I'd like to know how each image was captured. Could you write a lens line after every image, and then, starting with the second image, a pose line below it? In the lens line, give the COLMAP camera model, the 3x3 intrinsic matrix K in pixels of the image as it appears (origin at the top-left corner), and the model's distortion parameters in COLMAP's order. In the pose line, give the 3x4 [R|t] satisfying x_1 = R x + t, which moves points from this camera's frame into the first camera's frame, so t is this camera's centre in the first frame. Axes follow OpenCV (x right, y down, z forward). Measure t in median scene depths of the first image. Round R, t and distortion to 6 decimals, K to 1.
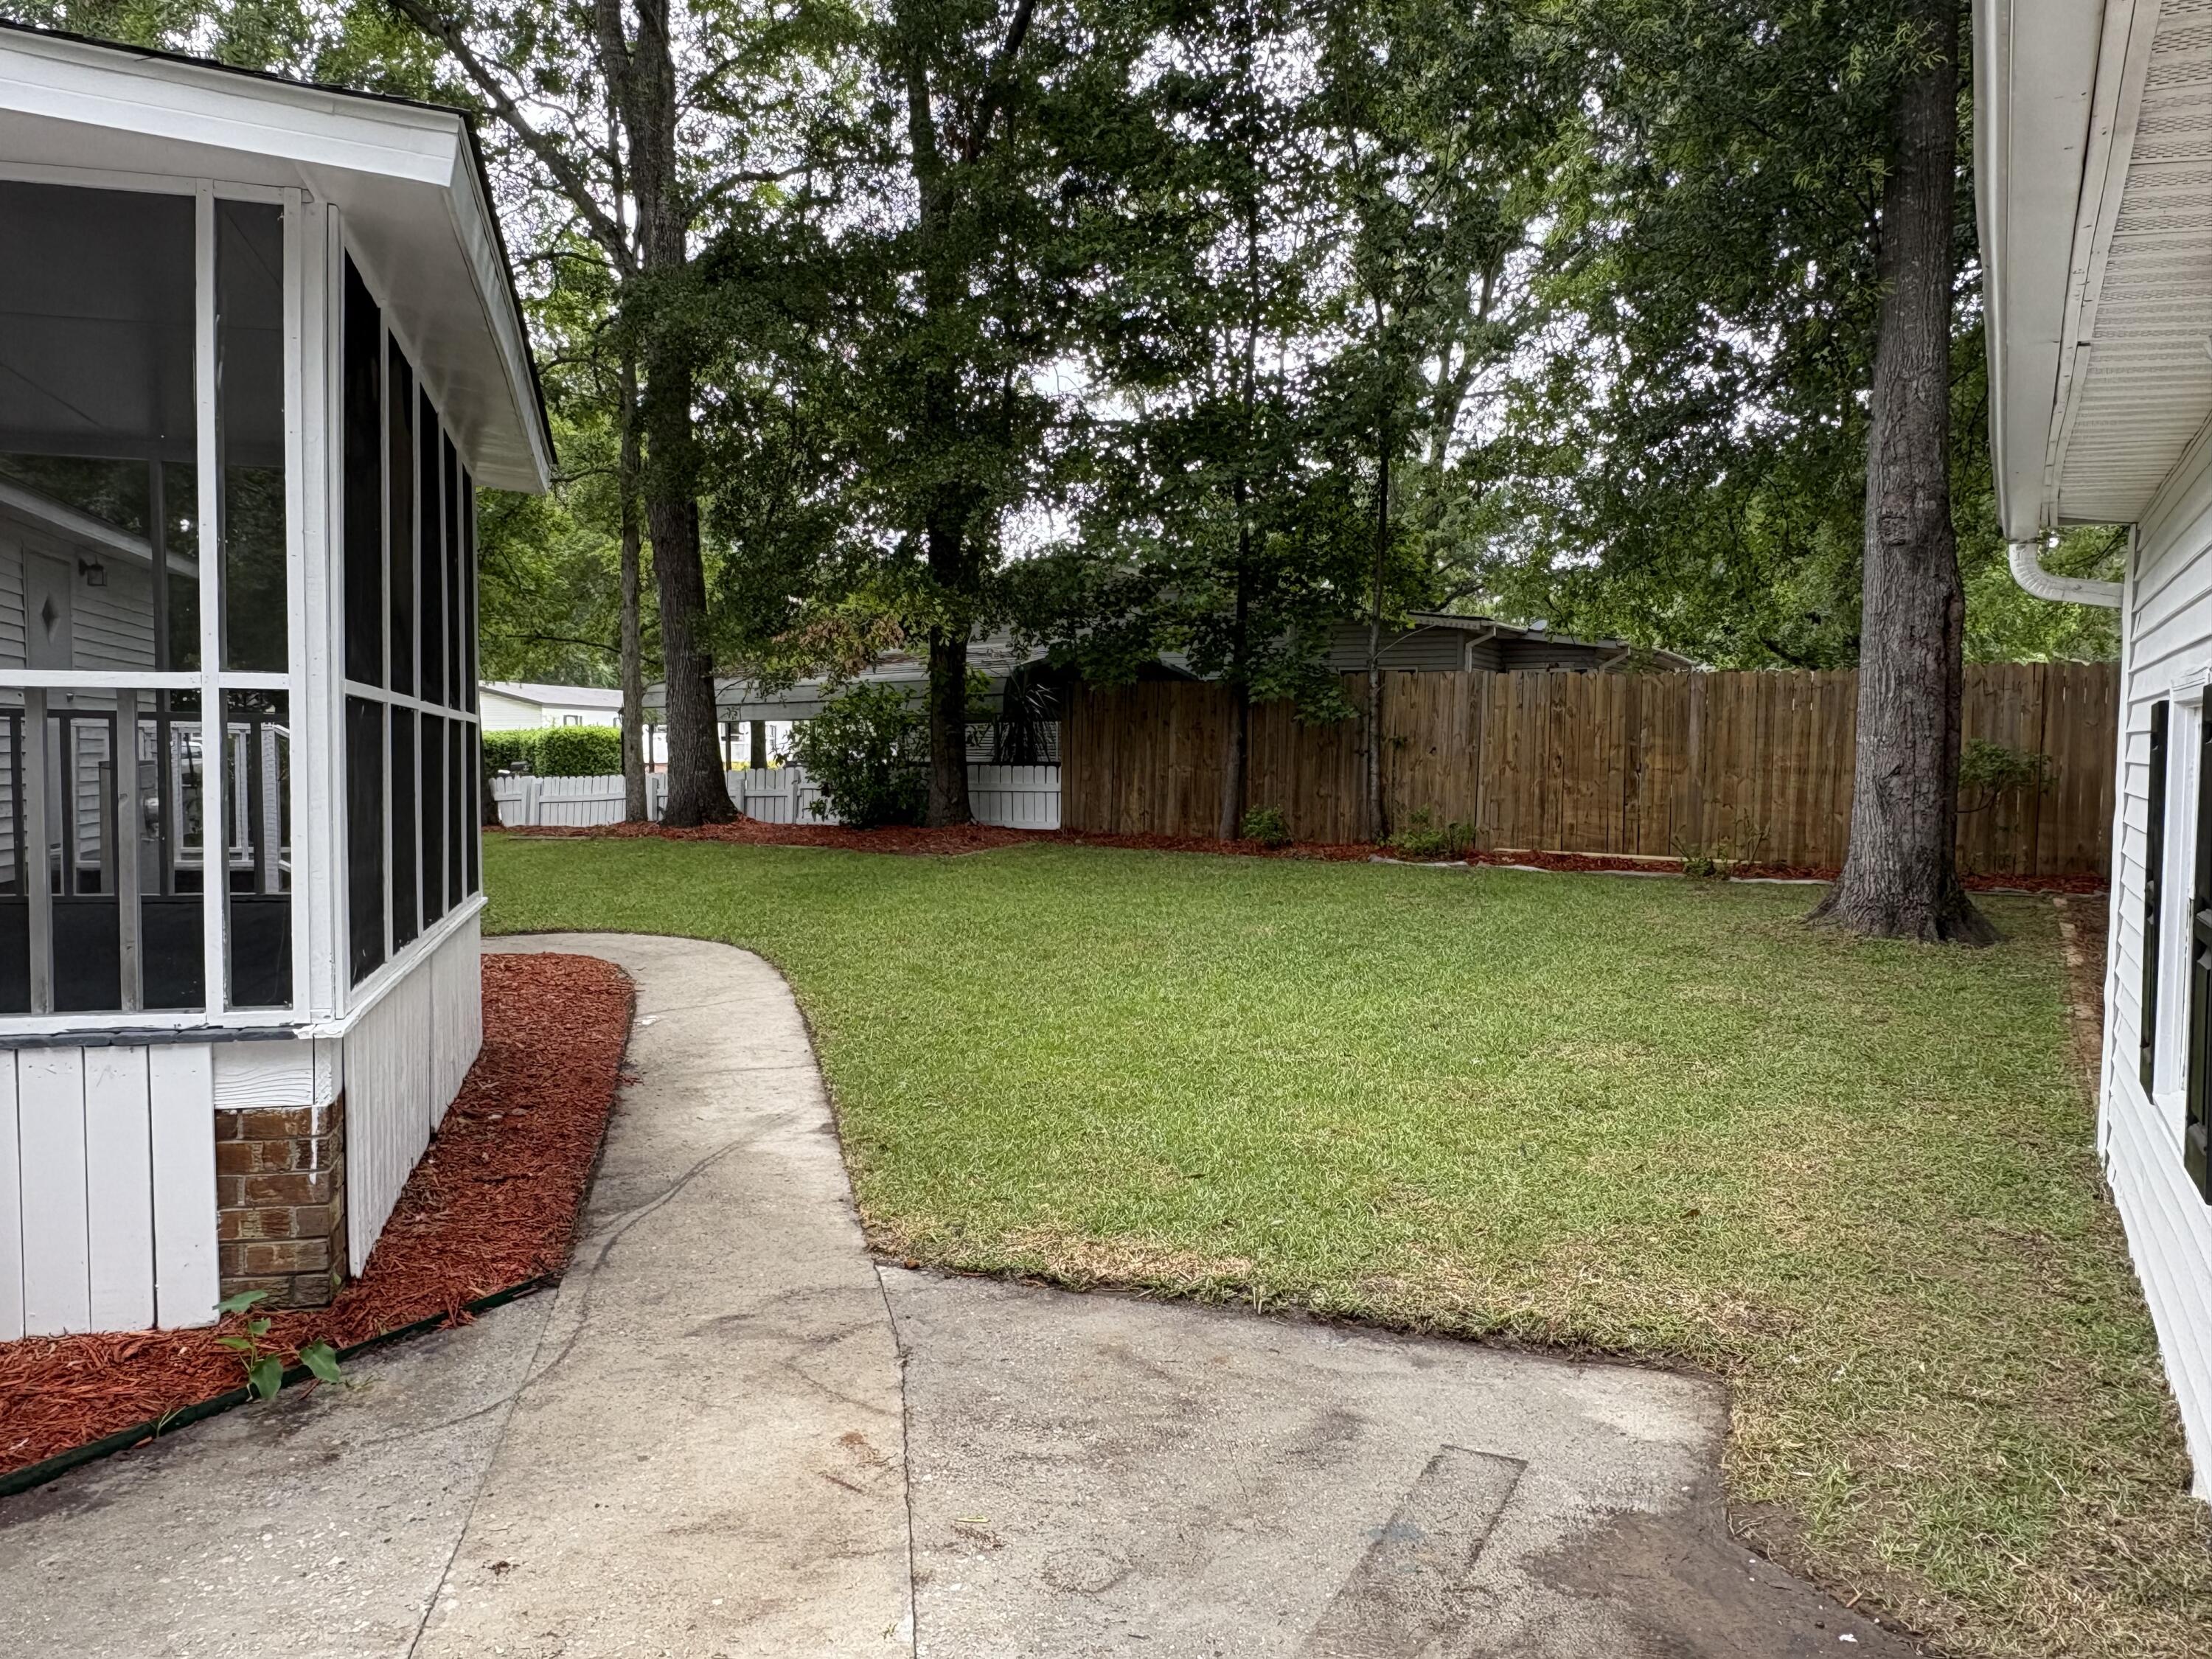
lens RADIAL K [[1655.0, 0, 1100.3], [0, 1655.0, 843.9], [0, 0, 1]] dist [-0.003063, -0.002067]
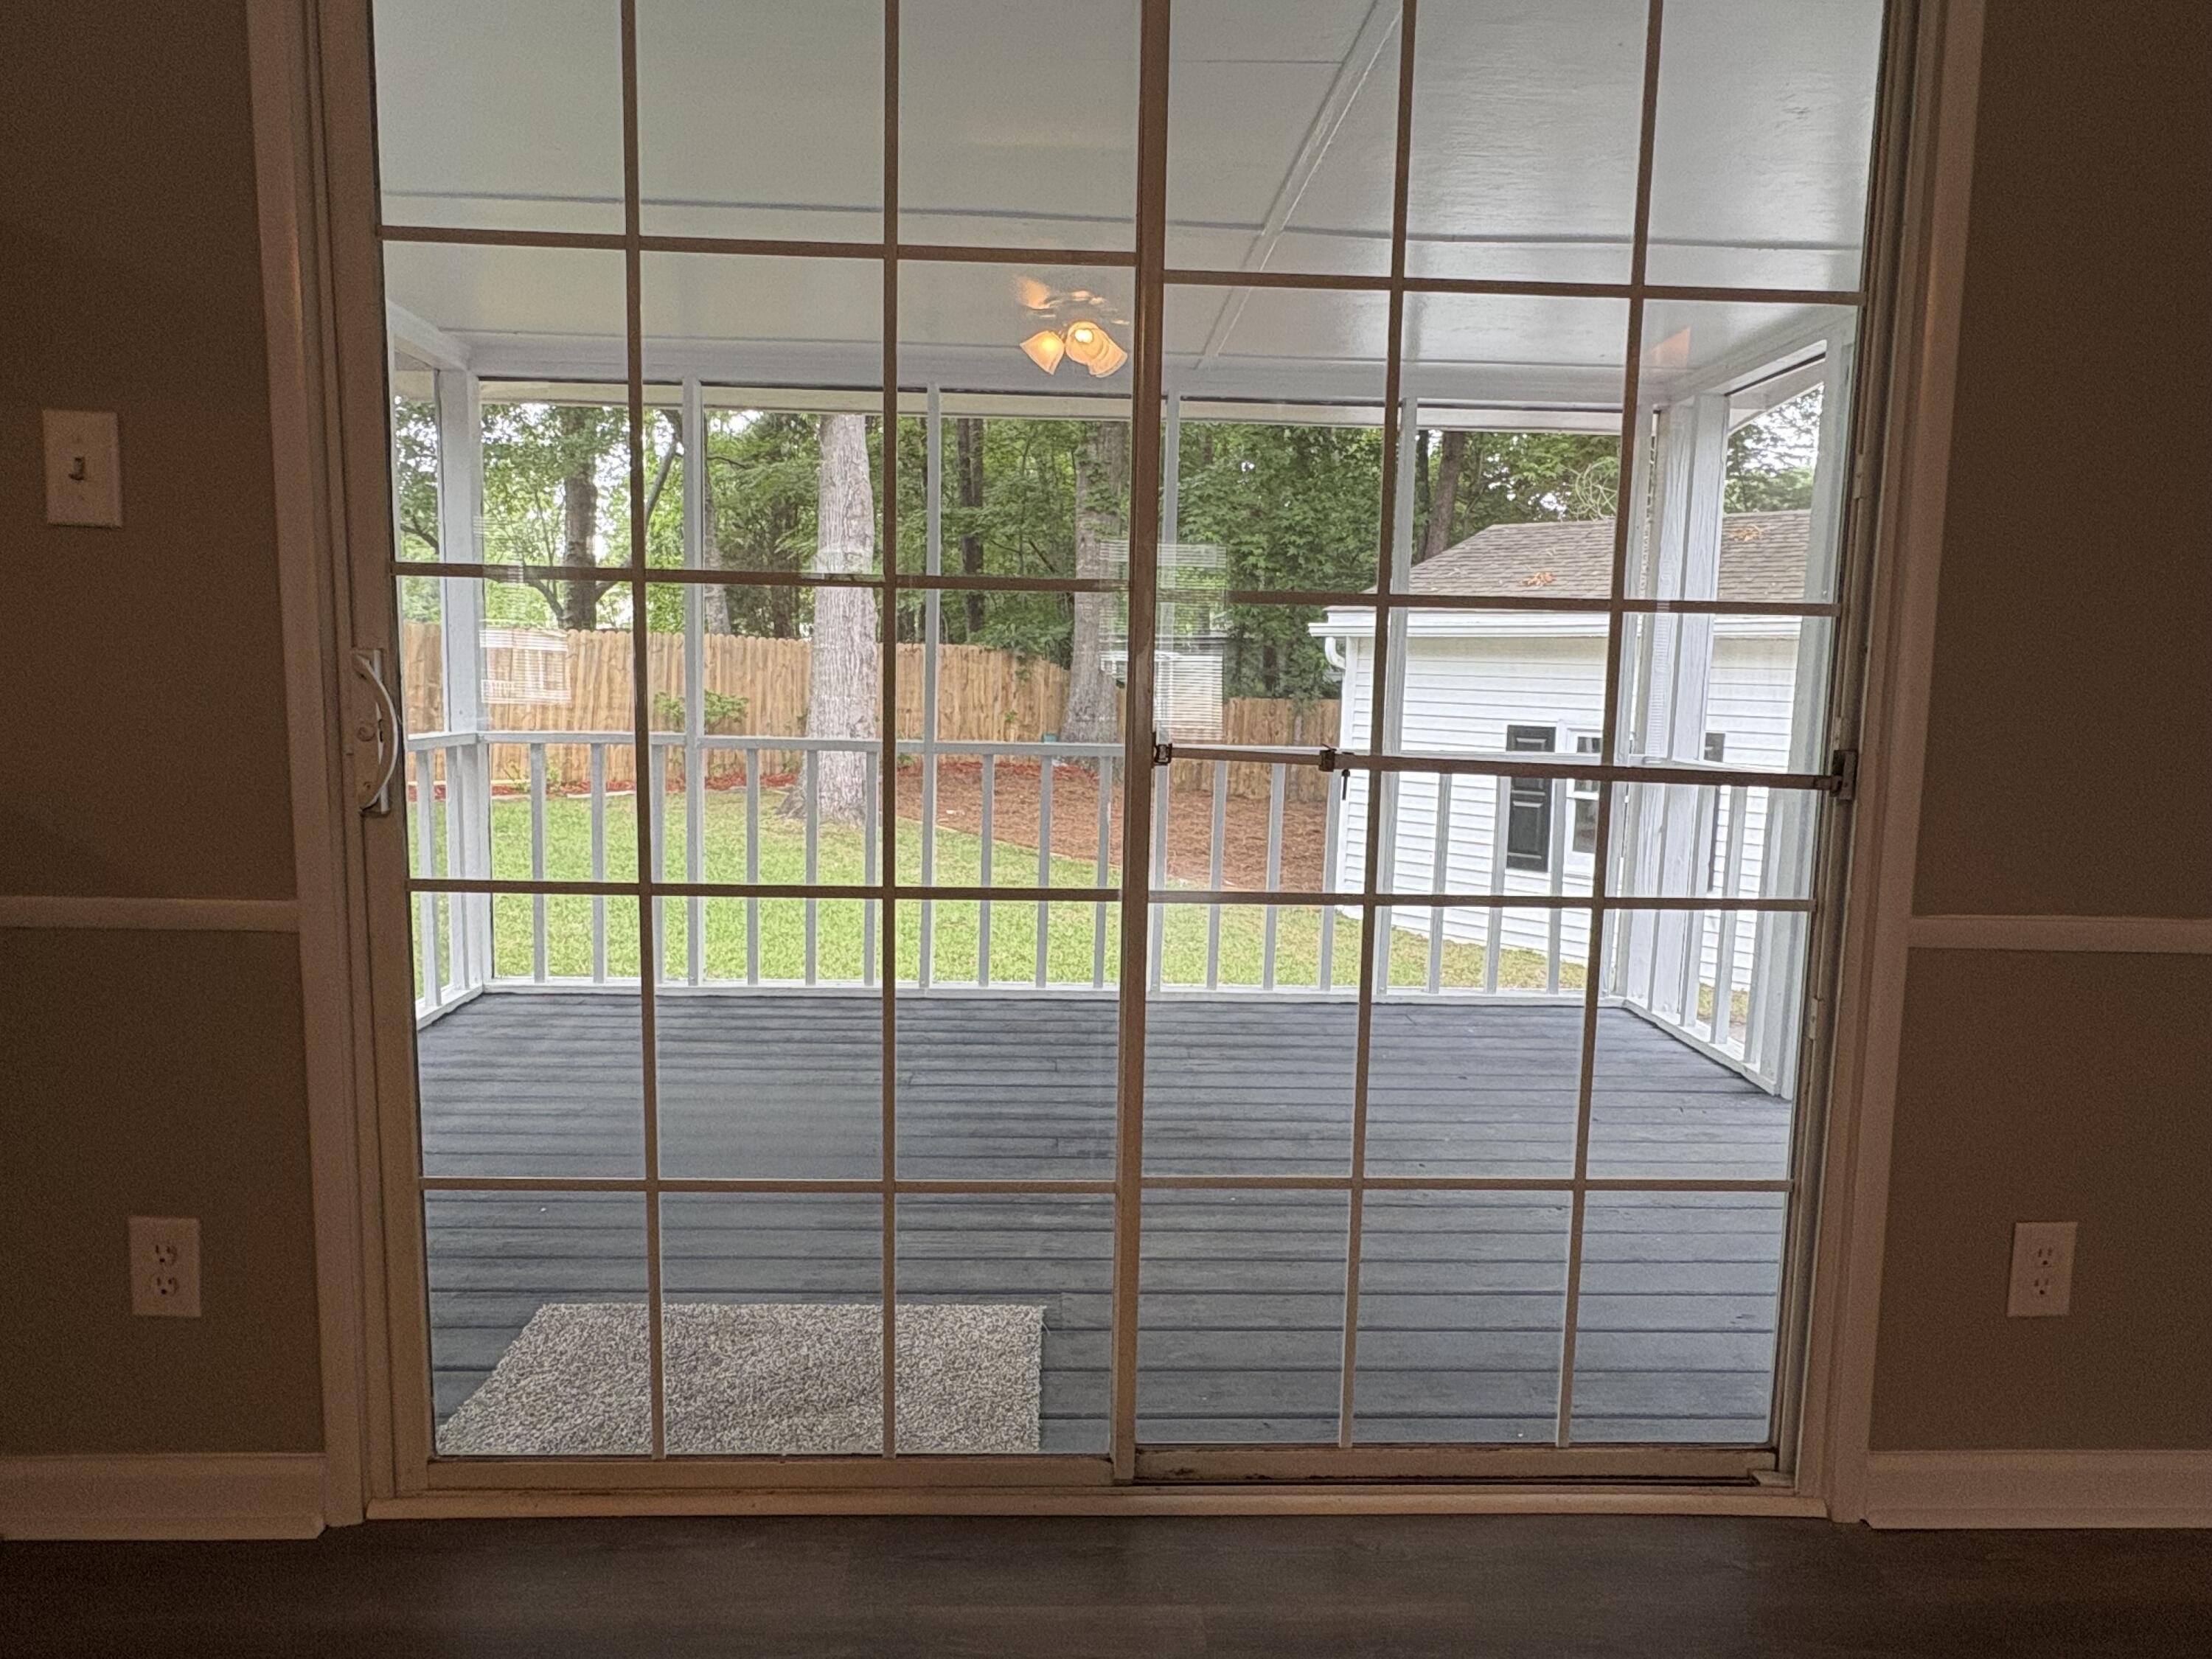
lens RADIAL K [[1319.2, 0, 1101.2], [0, 1319.2, 839.3], [0, 0, 1]] dist [-0.002807, 0.001220]
pose [[0.235461, -0.119627, 0.964493, -1.695411], [0.026706, 0.992817, 0.116620, -0.177746], [-0.971517, -0.001702, 0.236964, 1.213852]]
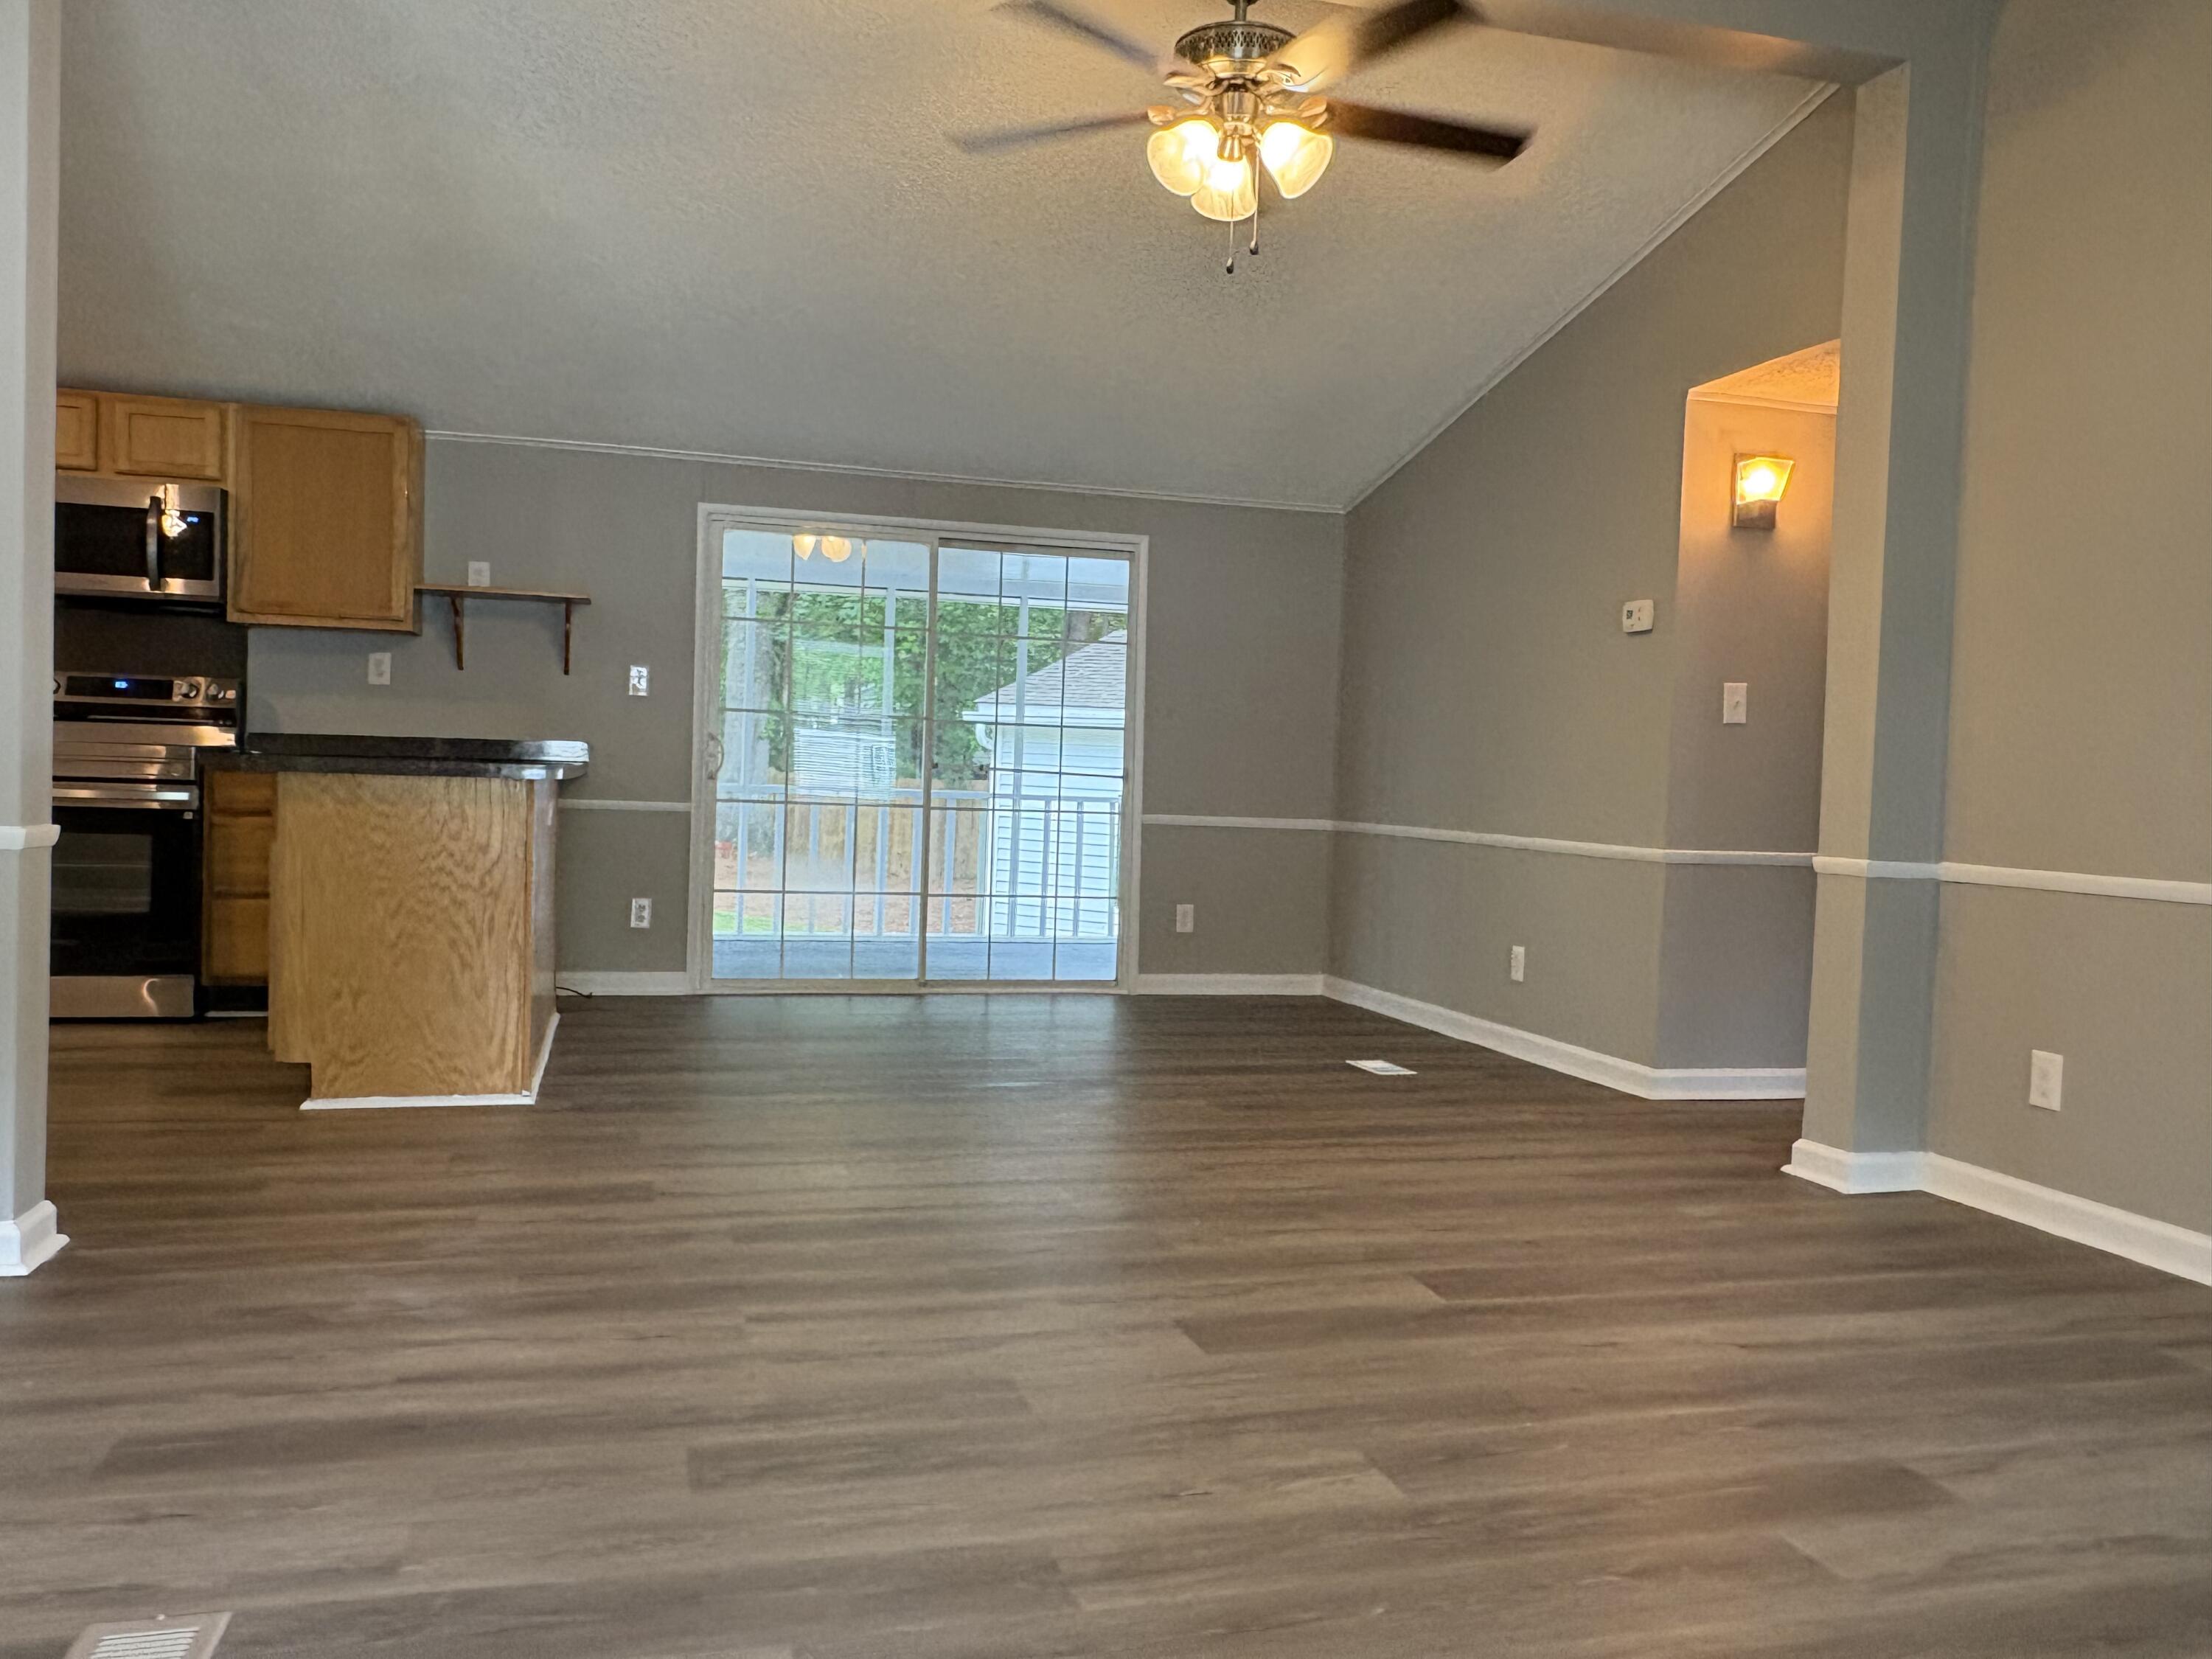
lens RADIAL K [[1655.0, 0, 1100.3], [0, 1655.0, 843.9], [0, 0, 1]] dist [-0.003063, -0.002067]
pose [[-0.005454, -0.048579, 0.998804, -2.962576], [0.011206, 0.998754, 0.048638, -0.158412], [-0.999922, 0.011458, -0.004903, 1.130477]]
